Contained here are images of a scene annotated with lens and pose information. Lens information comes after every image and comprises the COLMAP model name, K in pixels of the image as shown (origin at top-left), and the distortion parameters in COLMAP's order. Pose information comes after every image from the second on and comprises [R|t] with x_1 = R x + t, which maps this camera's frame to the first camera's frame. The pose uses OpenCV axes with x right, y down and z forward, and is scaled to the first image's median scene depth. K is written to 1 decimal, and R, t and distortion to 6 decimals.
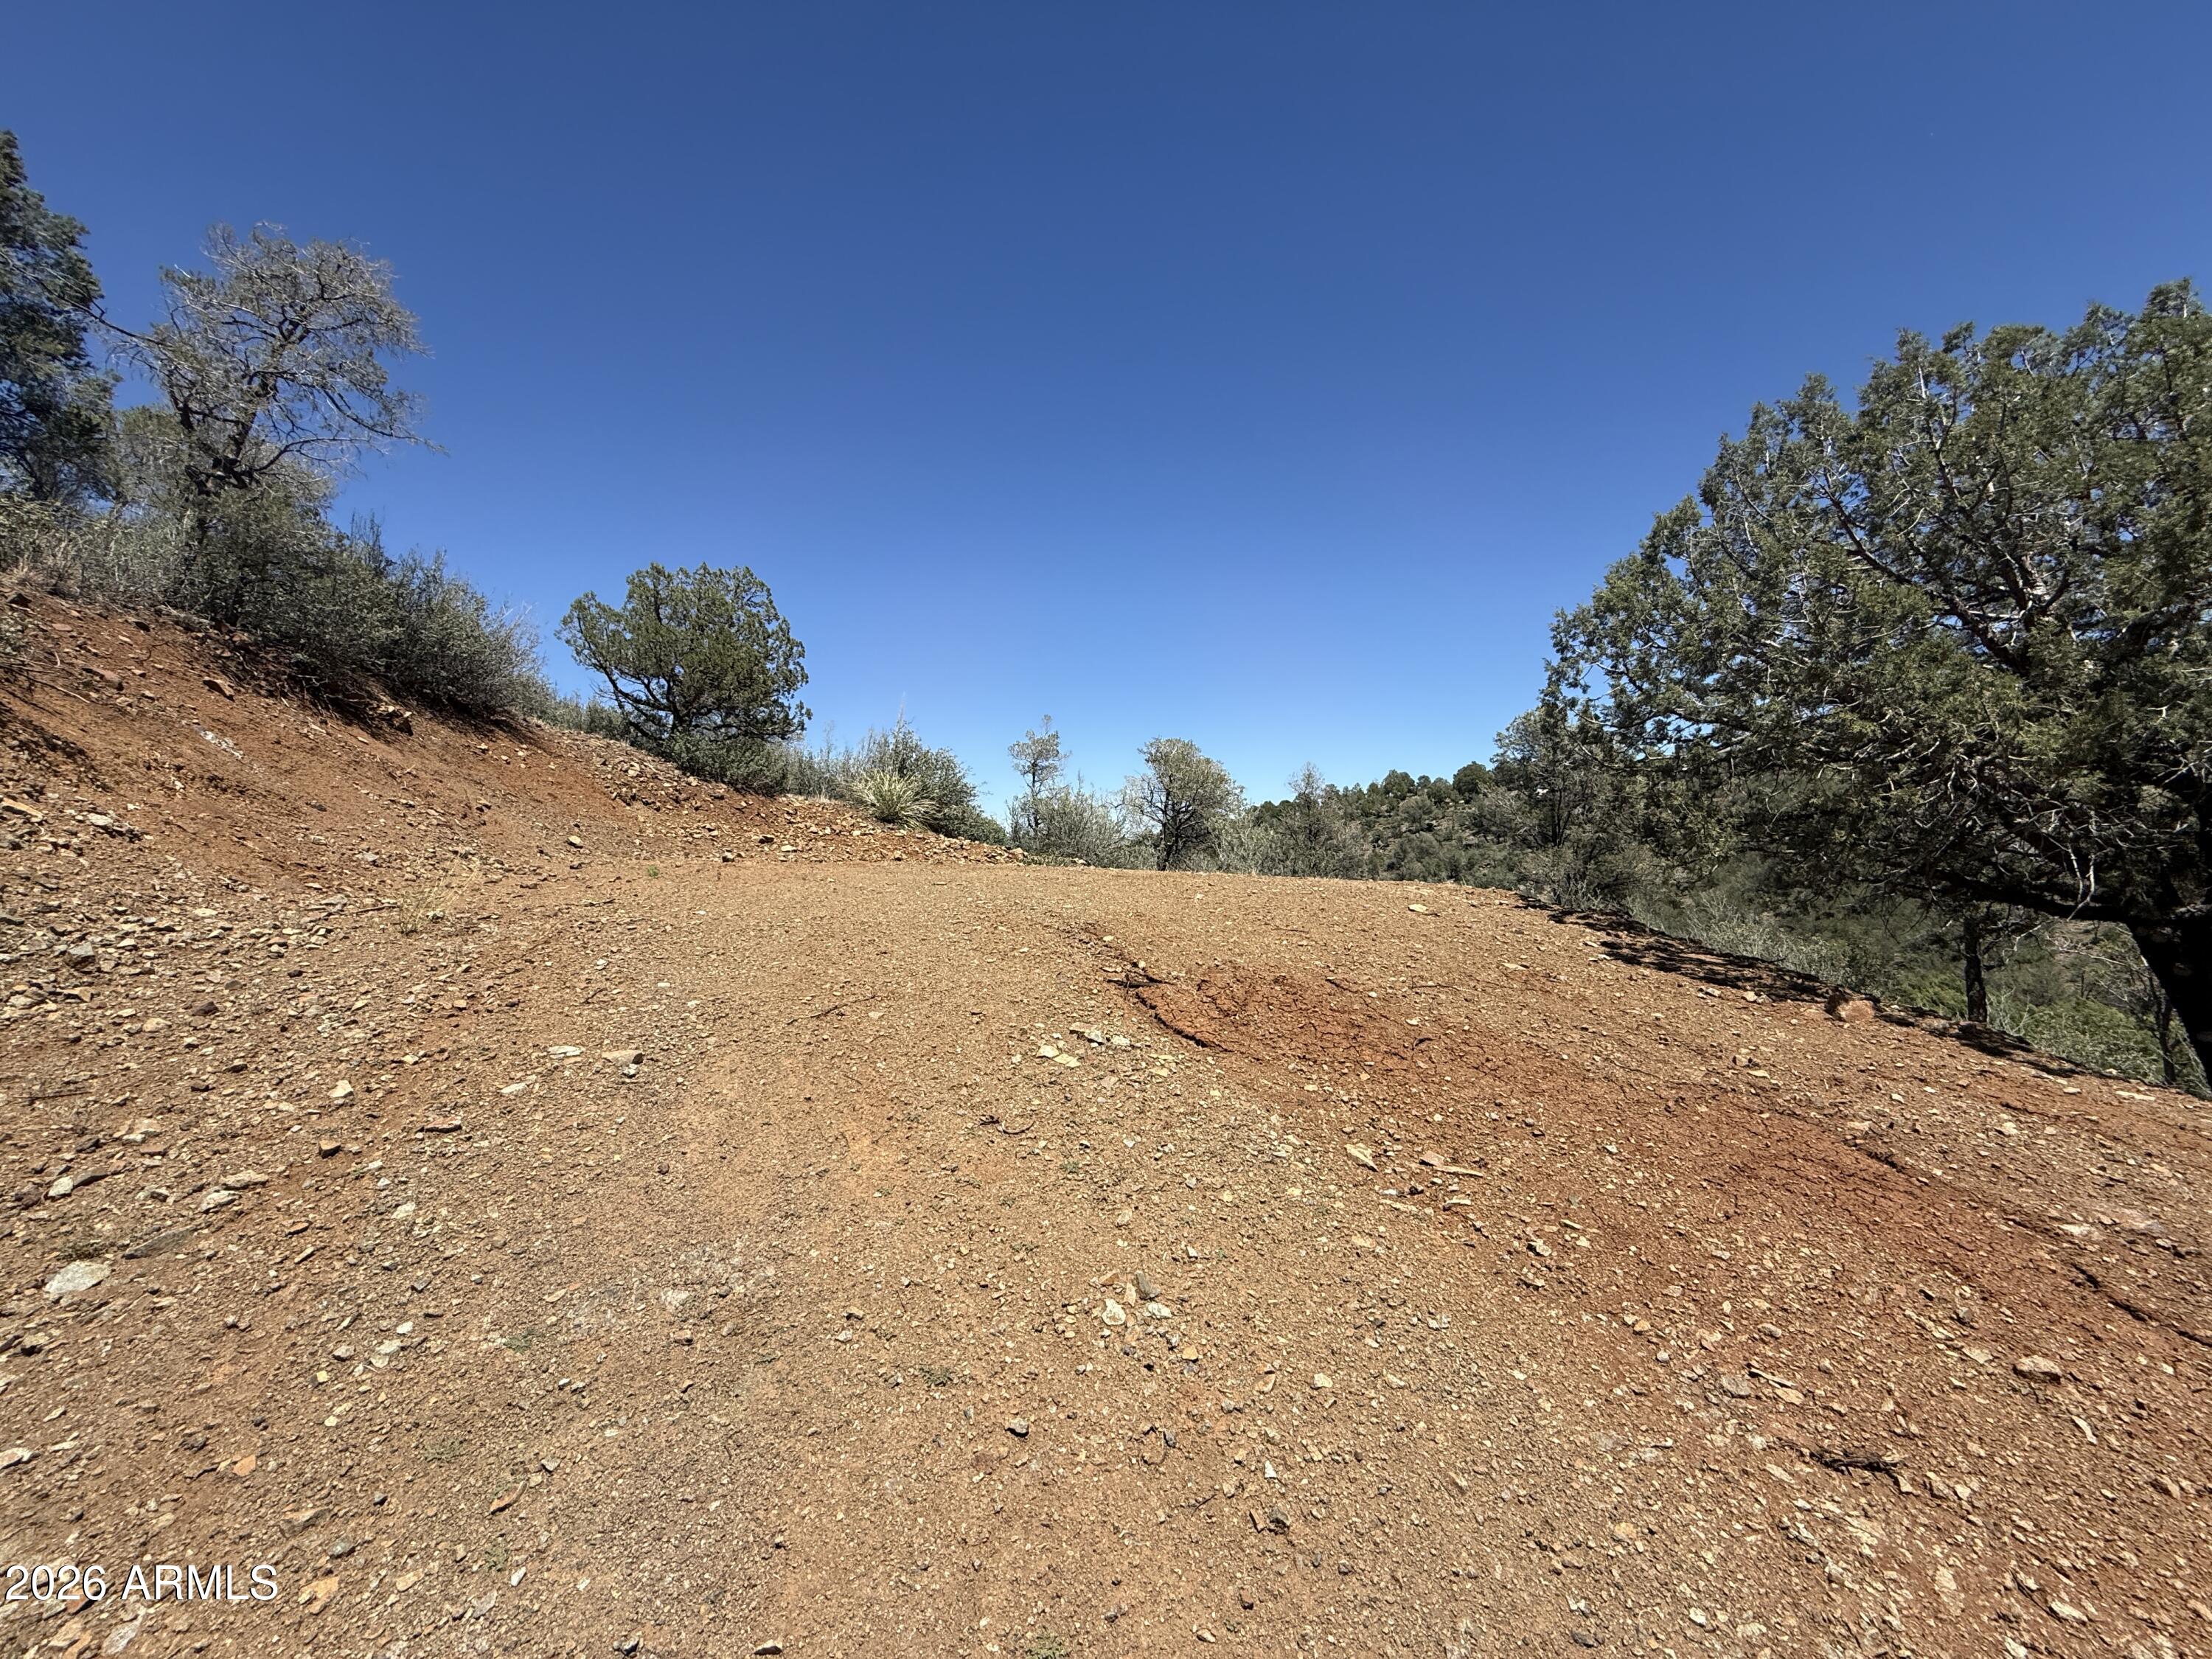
lens RADIAL K [[899.3, 0, 1124.8], [0, 899.3, 827.6], [0, 0, 1]] dist [0.014138, 0.000540]
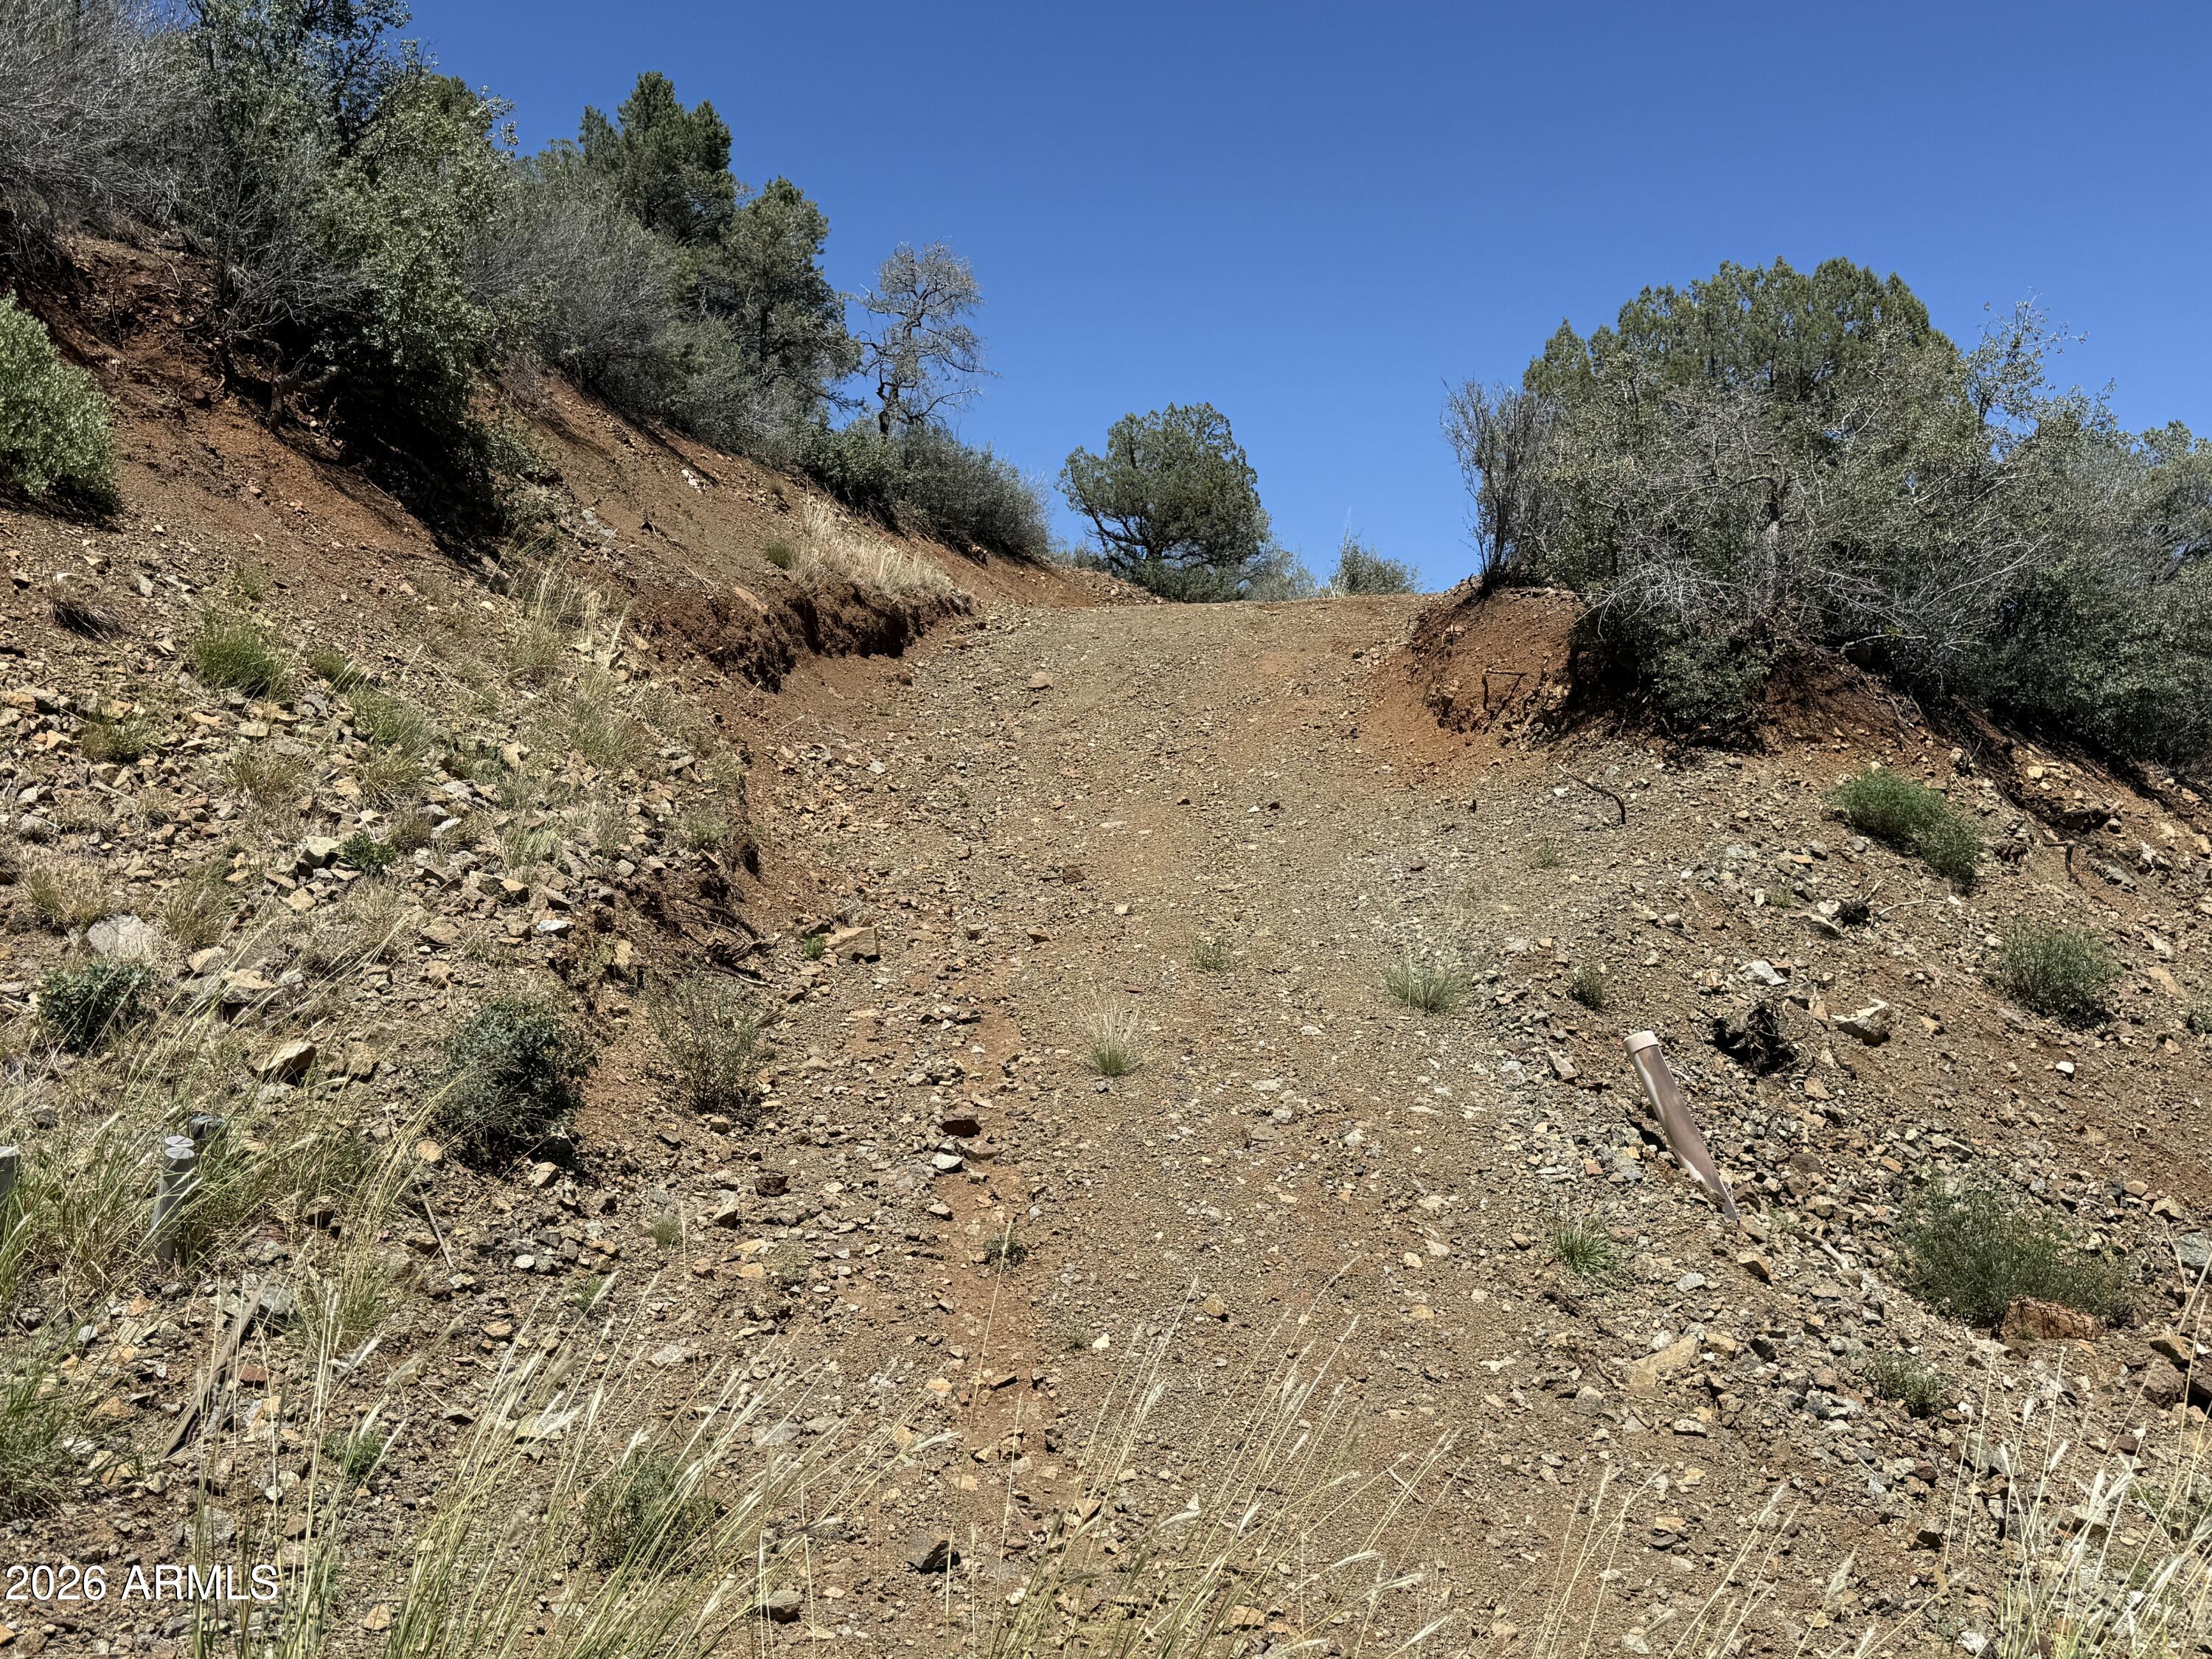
lens RADIAL K [[2124.1, 0, 1100.9], [0, 2124.1, 831.4], [0, 0, 1]] dist [0.010027, 0.000000]
pose [[0.870541, -0.016488, -0.491820, 0.212980], [0.016450, 0.999855, -0.004402, 0.068425], [0.491821, -0.004258, 0.870686, -0.379784]]
